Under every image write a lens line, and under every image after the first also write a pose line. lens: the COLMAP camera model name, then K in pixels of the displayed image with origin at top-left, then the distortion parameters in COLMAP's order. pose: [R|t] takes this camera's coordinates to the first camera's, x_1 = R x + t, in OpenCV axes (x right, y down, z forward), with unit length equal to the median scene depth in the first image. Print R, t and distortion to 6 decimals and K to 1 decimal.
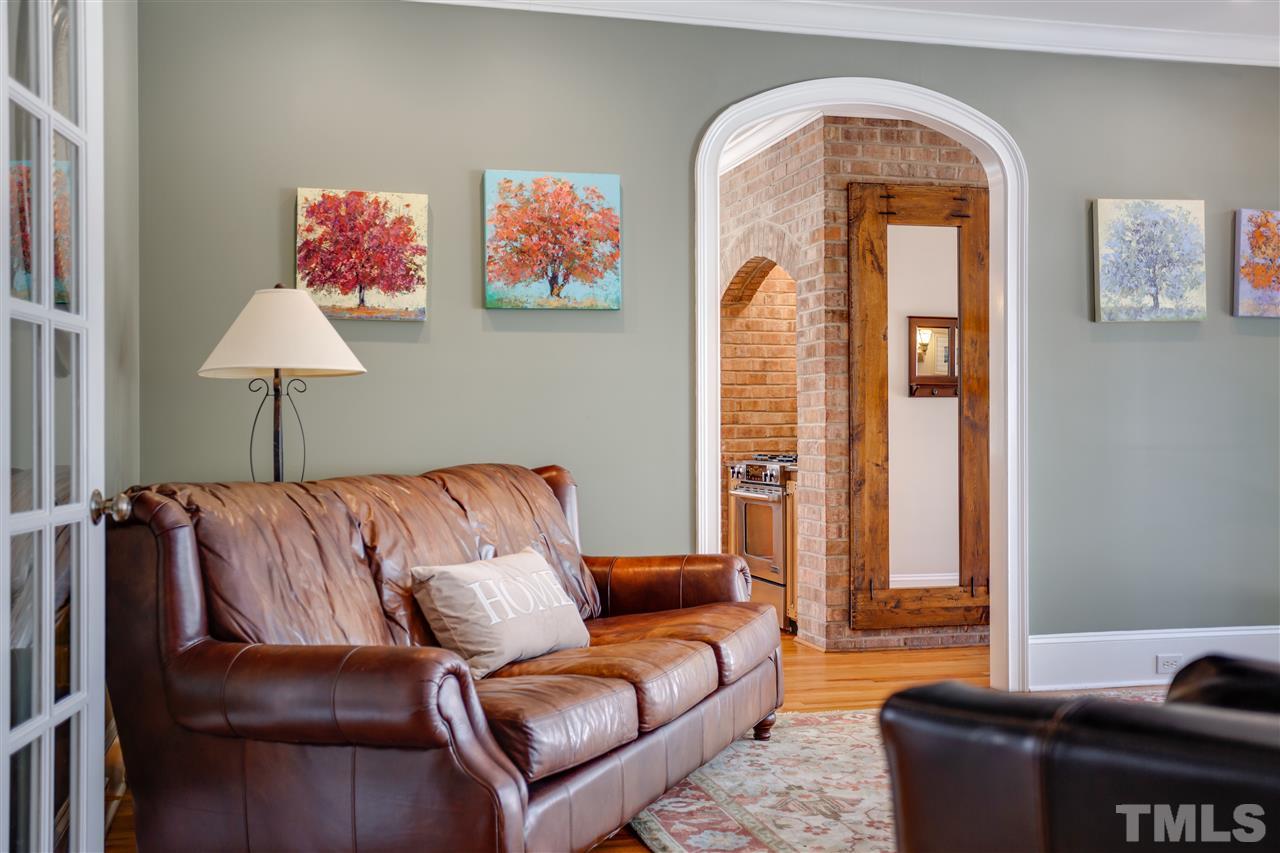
lens RADIAL K [[1031.8, 0, 641.8], [0, 1031.8, 422.9], [0, 0, 1]] dist [0.049128, 0.000912]
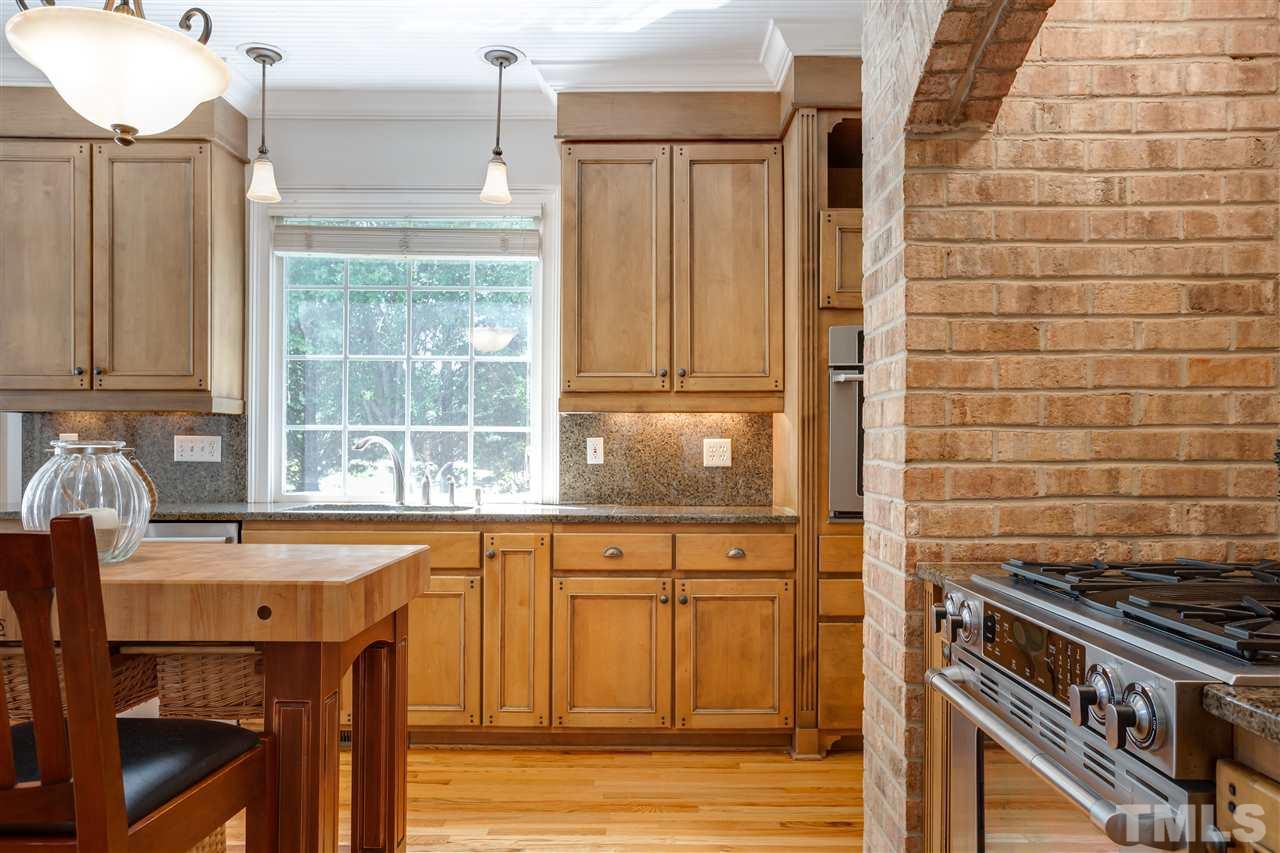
lens RADIAL K [[1031.8, 0, 635.7], [0, 1031.8, 432.0], [0, 0, 1]] dist [0.049128, 0.000912]
pose [[0.979384, 0.003217, -0.201980, 0.056553], [-0.006122, 0.999887, -0.013759, -0.003248], [0.201912, 0.014712, 0.979293, 0.616935]]
